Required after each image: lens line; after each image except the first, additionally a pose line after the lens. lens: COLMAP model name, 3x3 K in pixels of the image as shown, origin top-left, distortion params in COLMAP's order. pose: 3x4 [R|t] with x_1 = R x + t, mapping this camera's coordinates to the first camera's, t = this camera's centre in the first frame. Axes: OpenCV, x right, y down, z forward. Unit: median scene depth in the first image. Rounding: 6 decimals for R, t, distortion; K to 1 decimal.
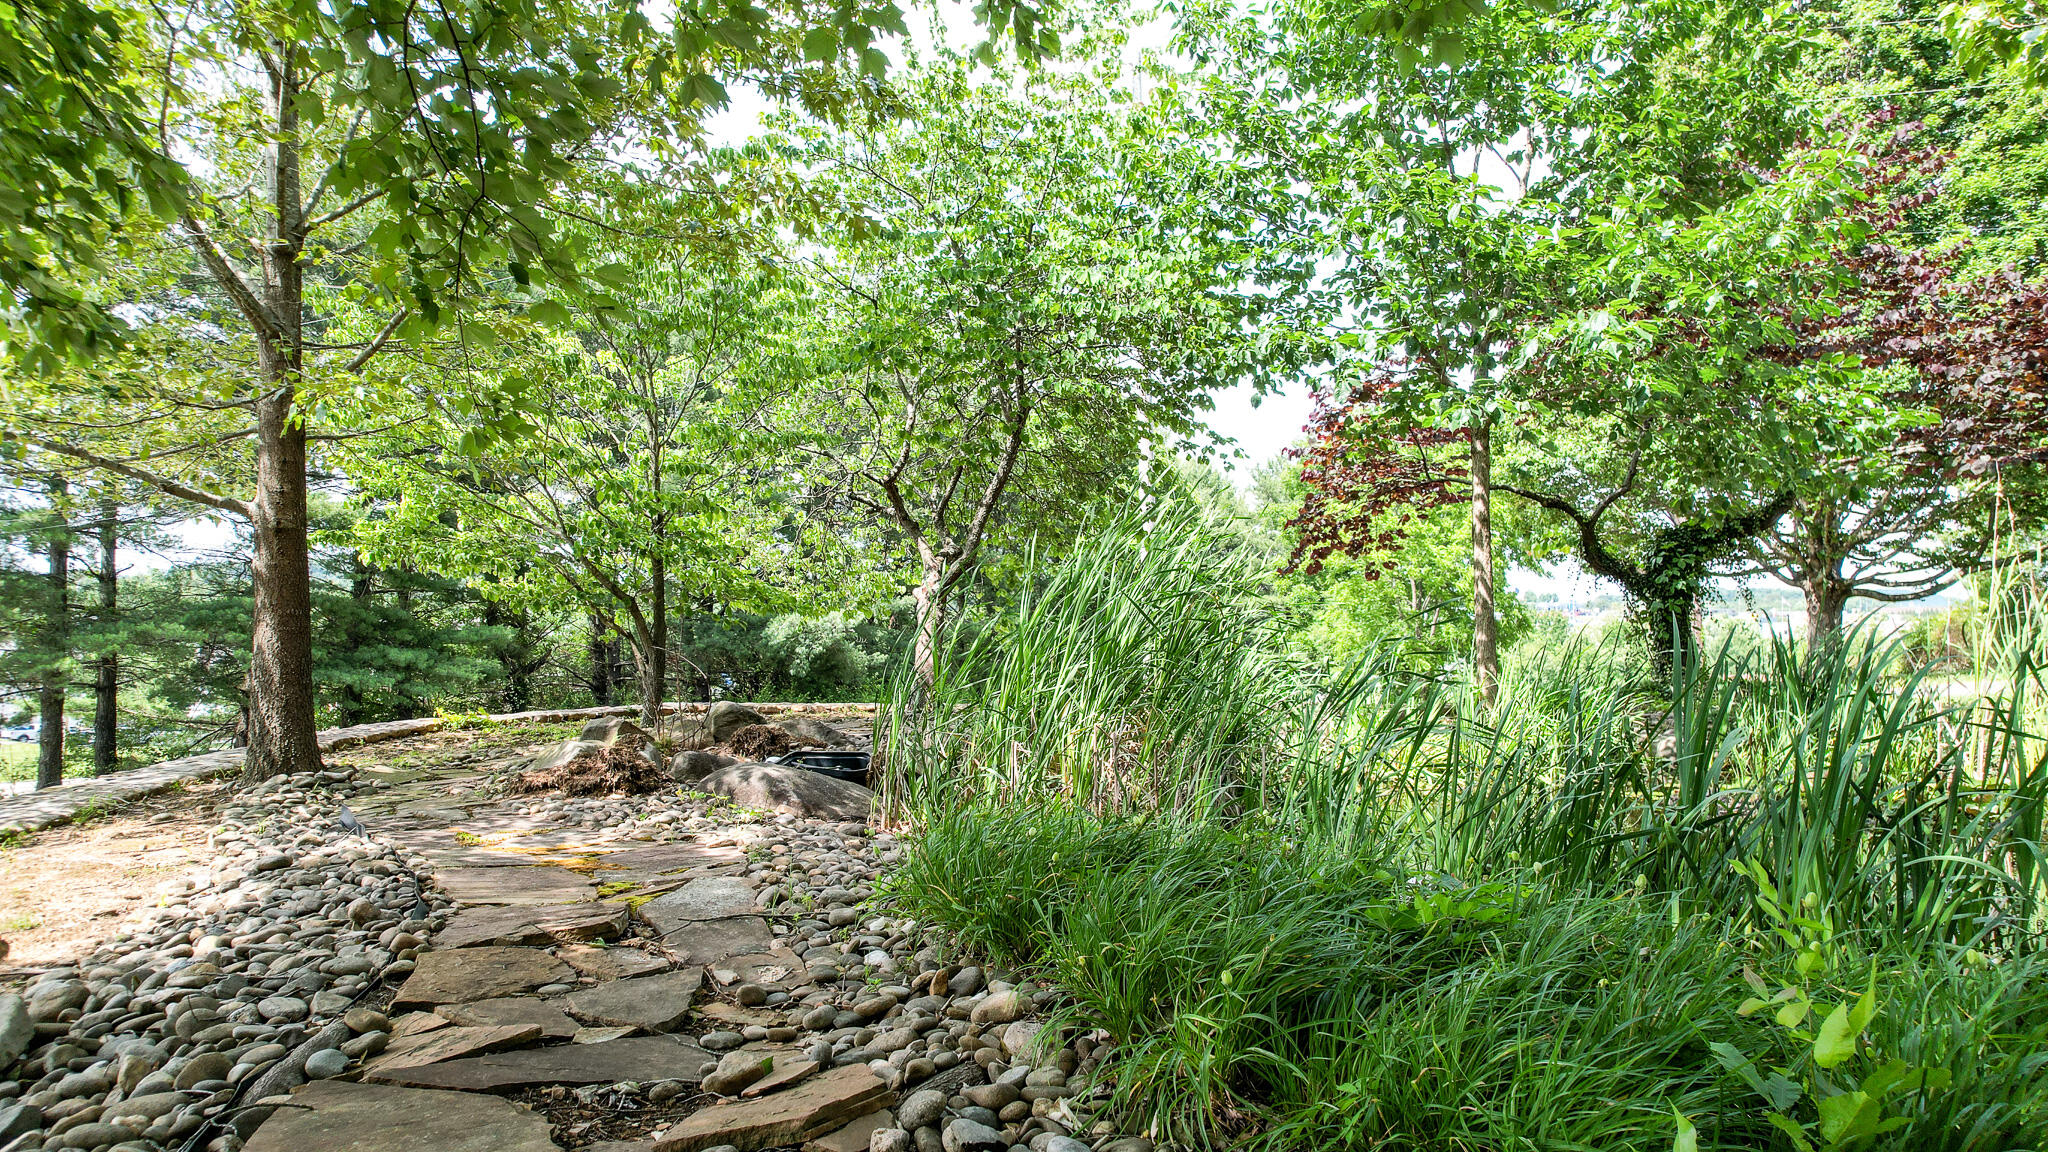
lens RADIAL K [[1316.7, 0, 1015.5], [0, 1316.7, 591.8], [0, 0, 1]] dist [-0.074292, 0.057431]
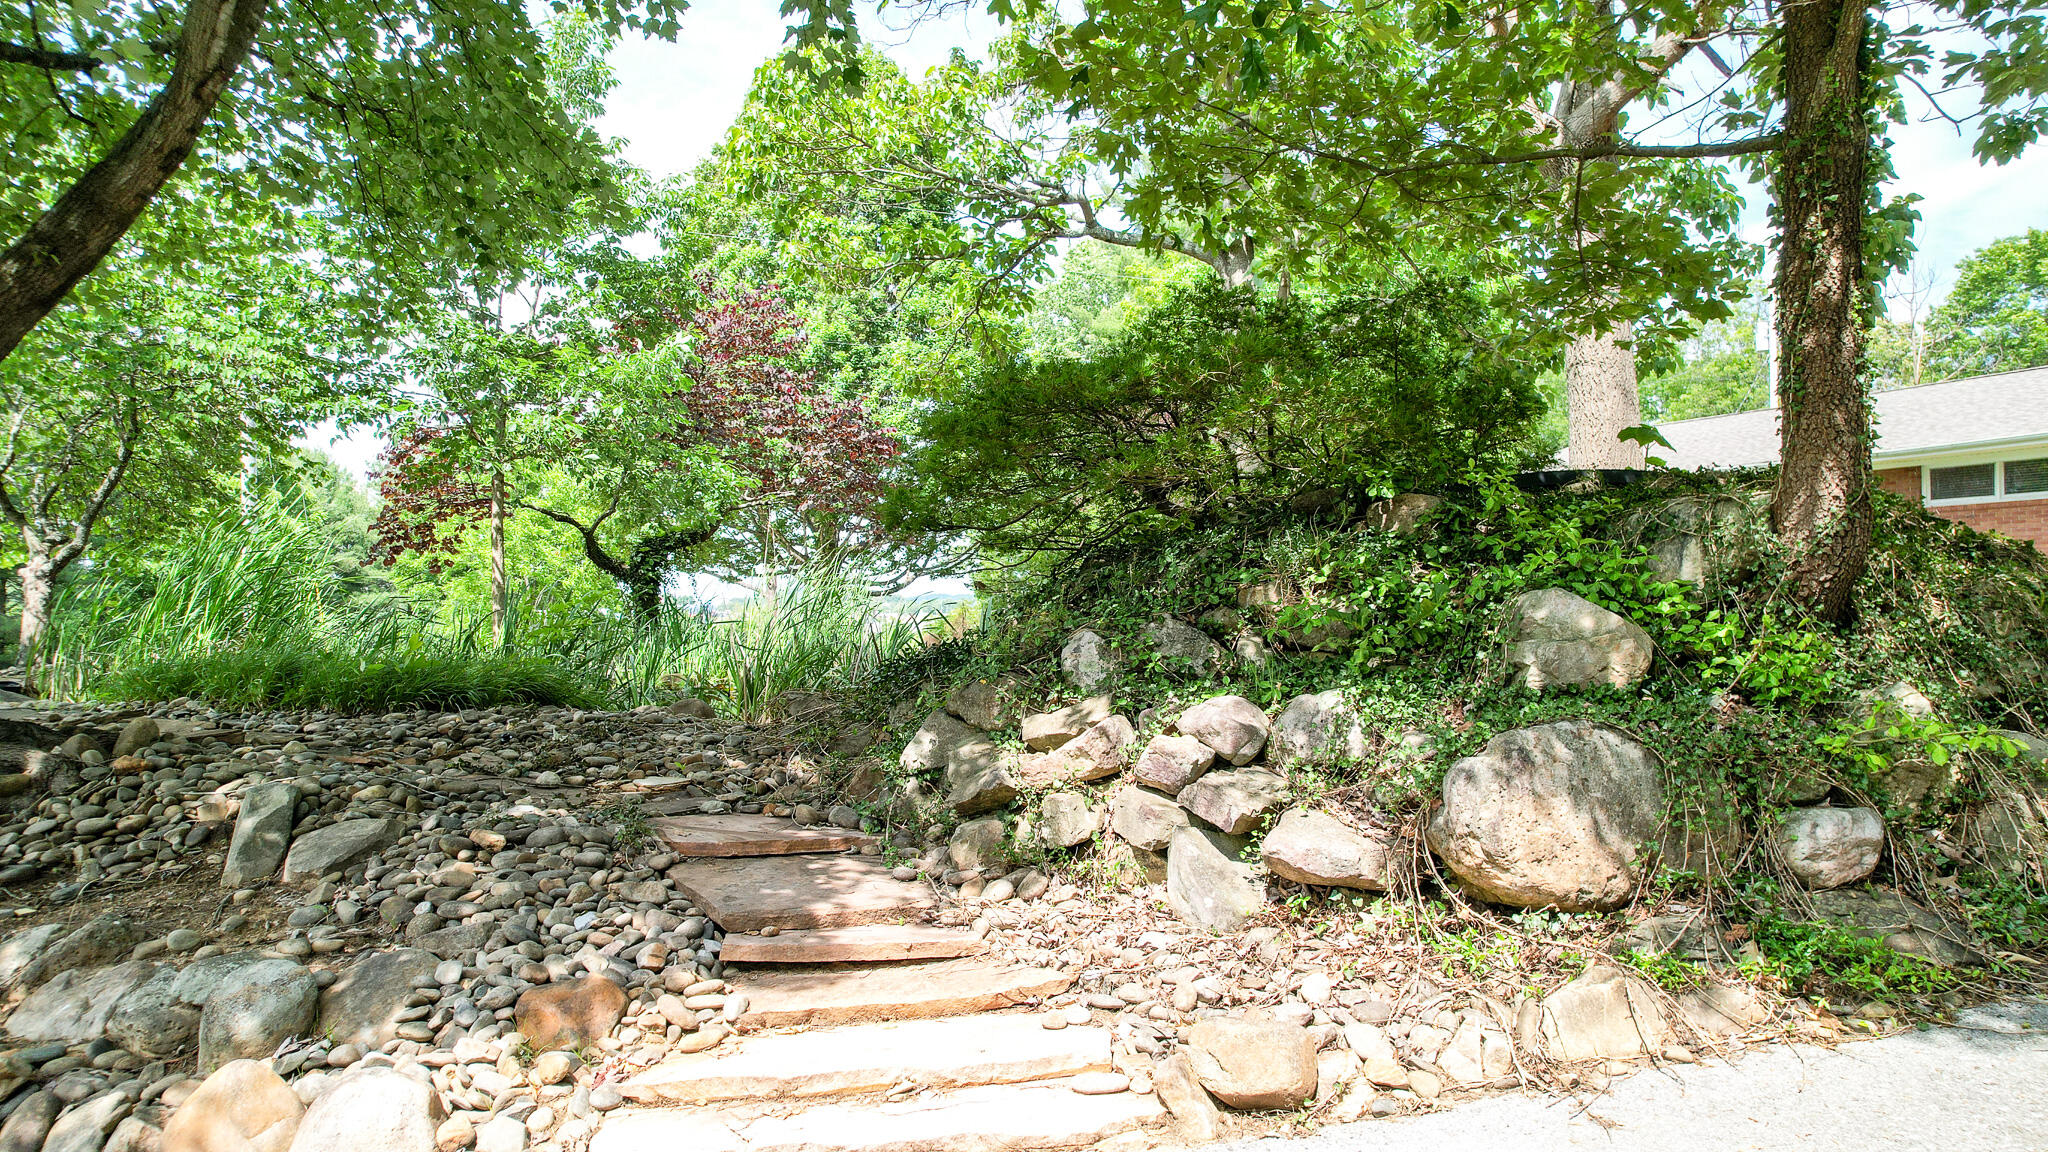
lens RADIAL K [[1316.7, 0, 1015.5], [0, 1316.7, 591.8], [0, 0, 1]] dist [-0.074292, 0.057431]
pose [[0.806773, 0.007952, 0.590808, -0.039330], [-0.007265, 0.999967, -0.003539, 0.013721], [-0.590816, -0.001437, 0.806805, -0.455498]]
